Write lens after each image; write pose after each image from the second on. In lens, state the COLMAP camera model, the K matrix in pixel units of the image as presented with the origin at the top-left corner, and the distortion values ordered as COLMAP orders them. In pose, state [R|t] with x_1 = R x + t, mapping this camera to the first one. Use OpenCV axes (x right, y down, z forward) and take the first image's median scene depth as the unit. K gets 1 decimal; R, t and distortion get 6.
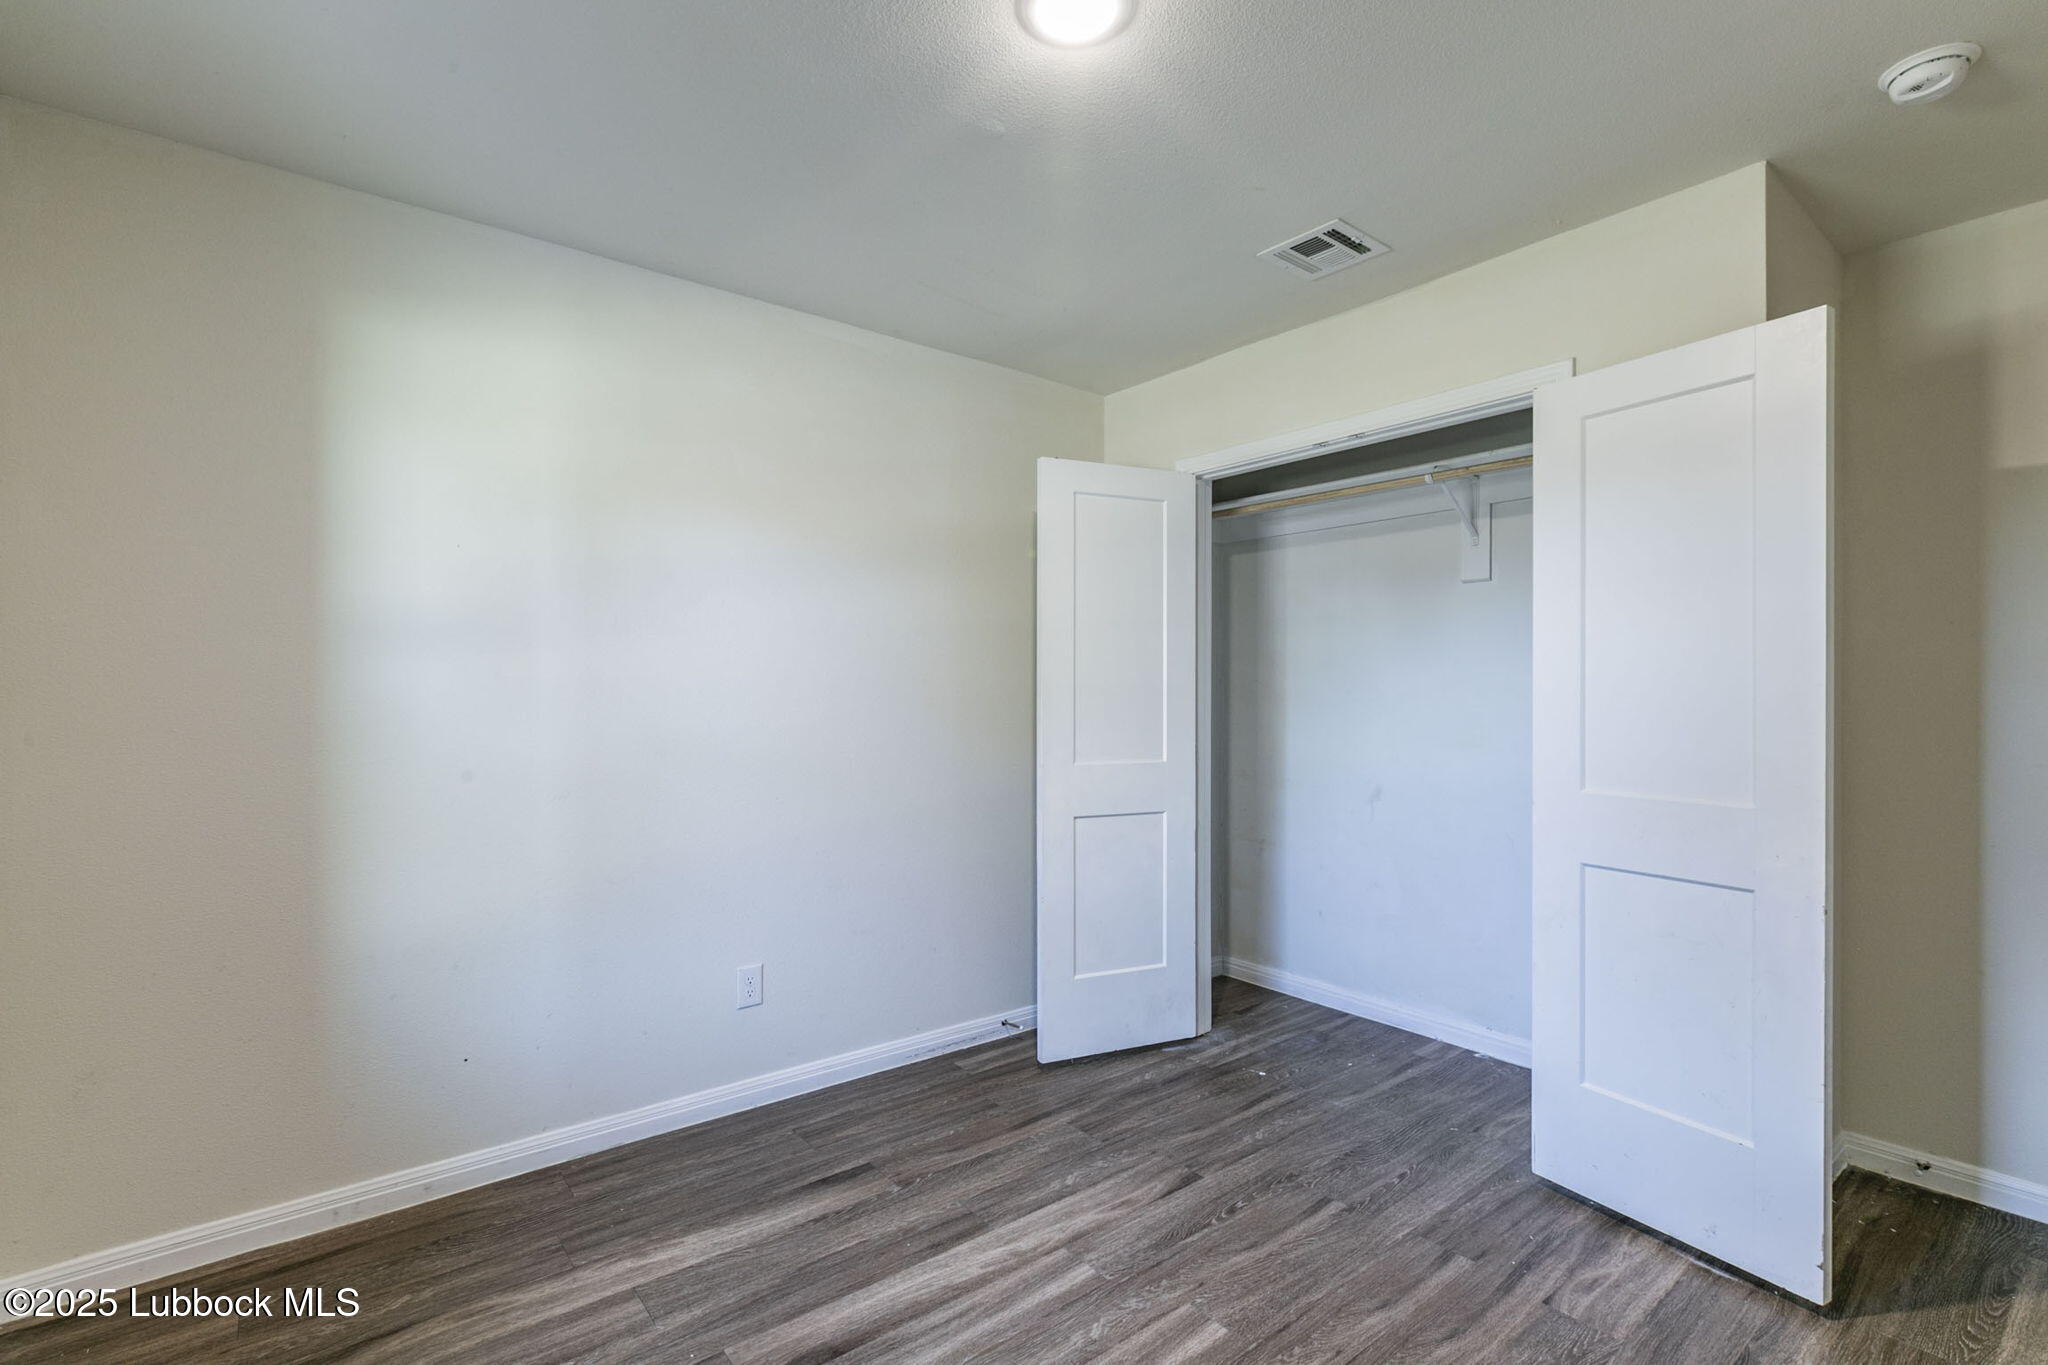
lens RADIAL K [[930.8, 0, 1029.3], [0, 930.8, 691.0], [0, 0, 1]] dist [0.000225, -0.000976]
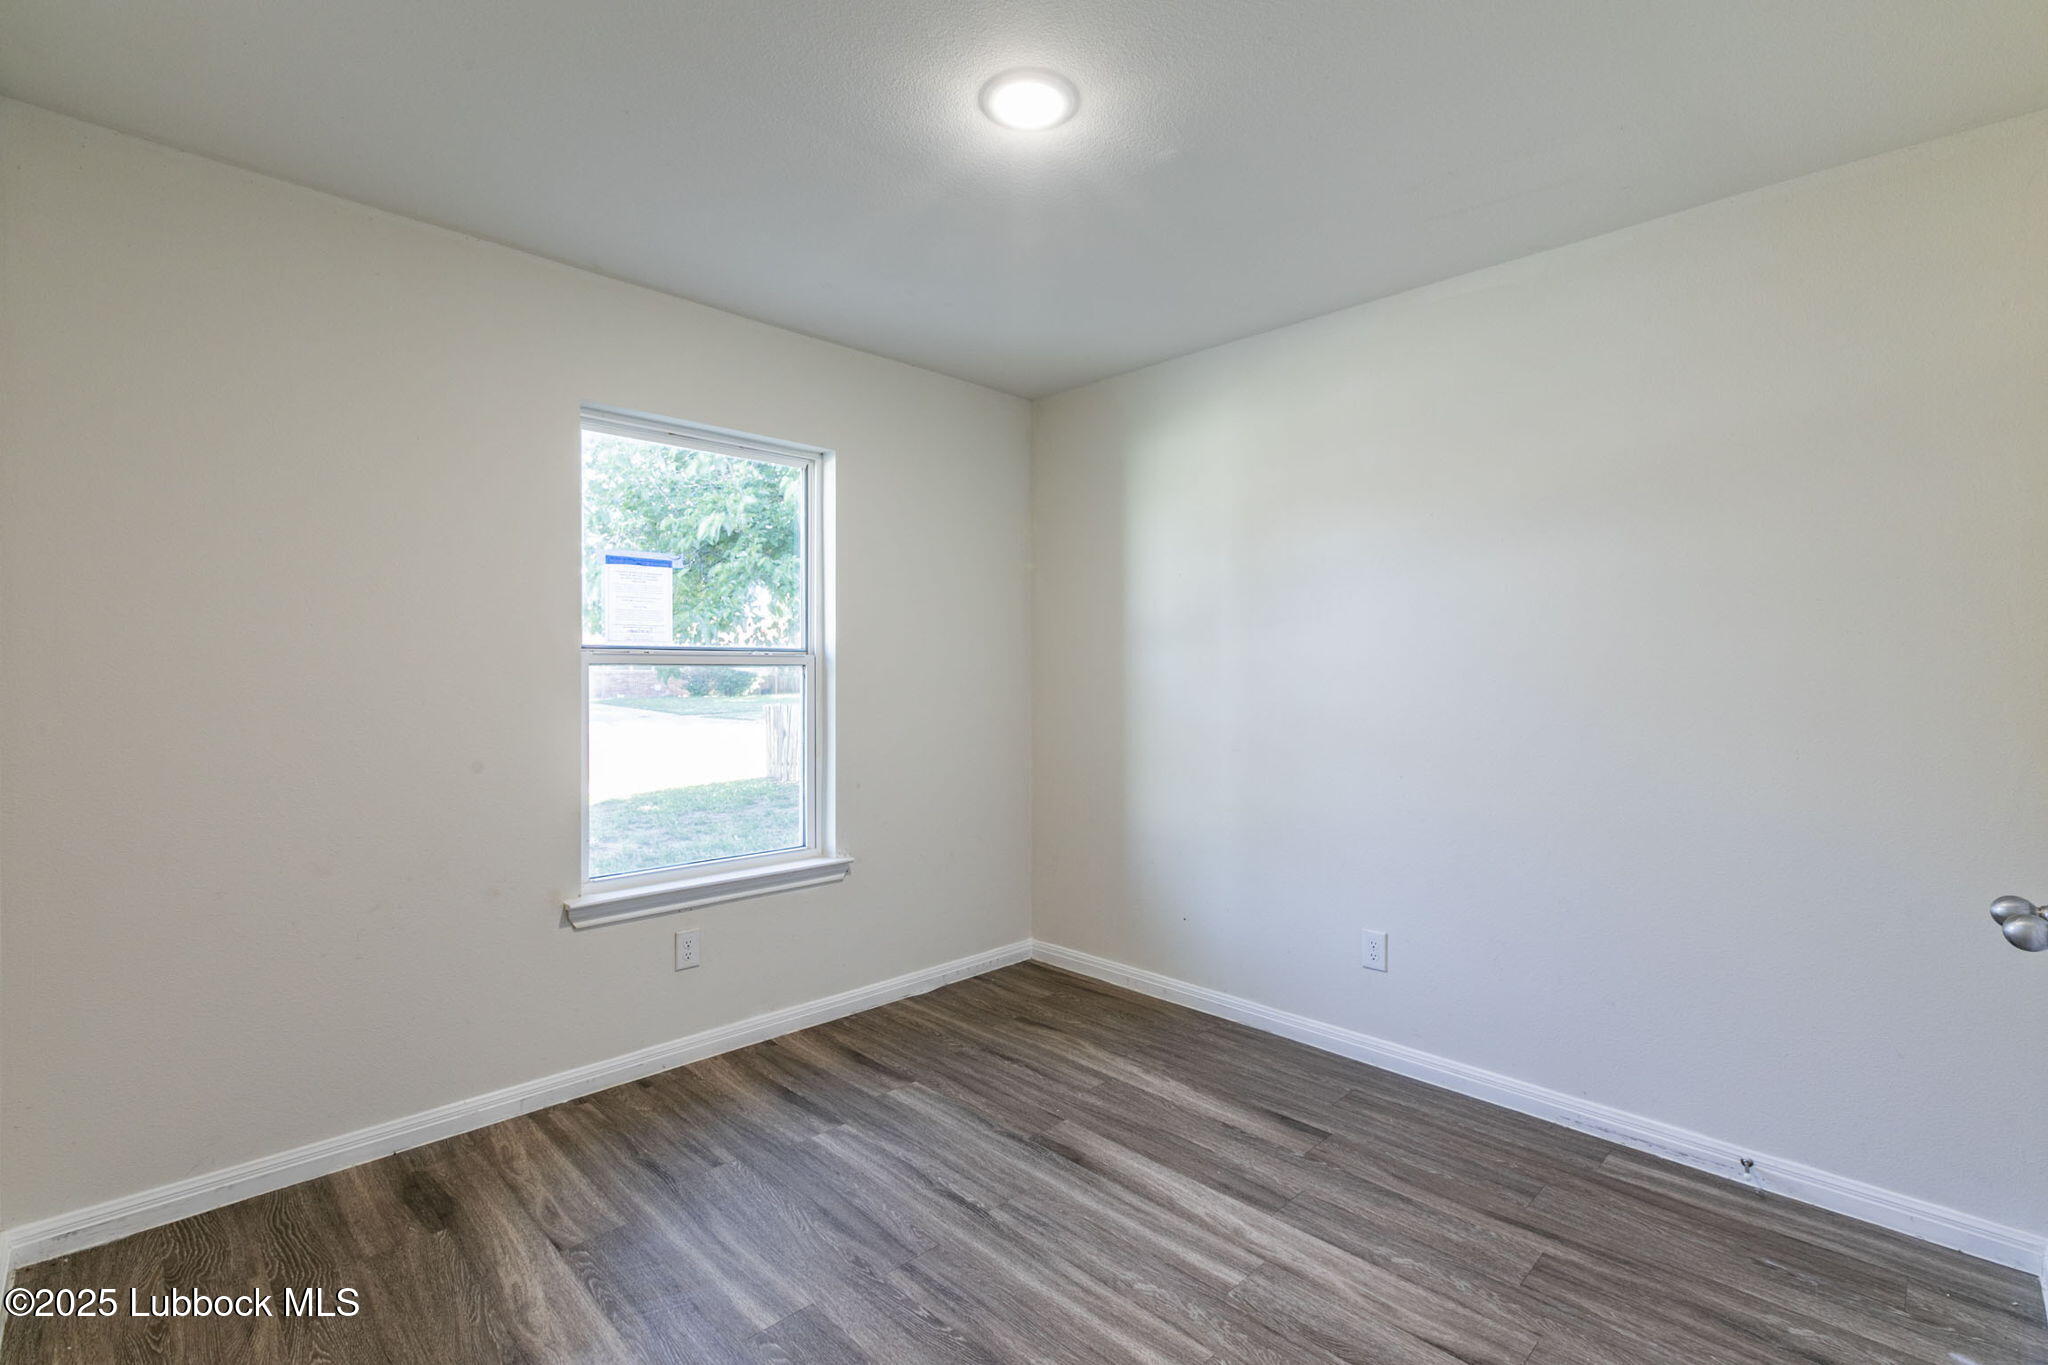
lens RADIAL K [[930.8, 0, 1029.1], [0, 930.8, 673.2], [0, 0, 1]] dist [0.000225, -0.000976]
pose [[0.104949, 0.000556, -0.994477, 0.900653], [-0.001175, 0.999999, 0.000435, 0.002684], [0.994477, 0.001122, 0.104949, 0.629915]]
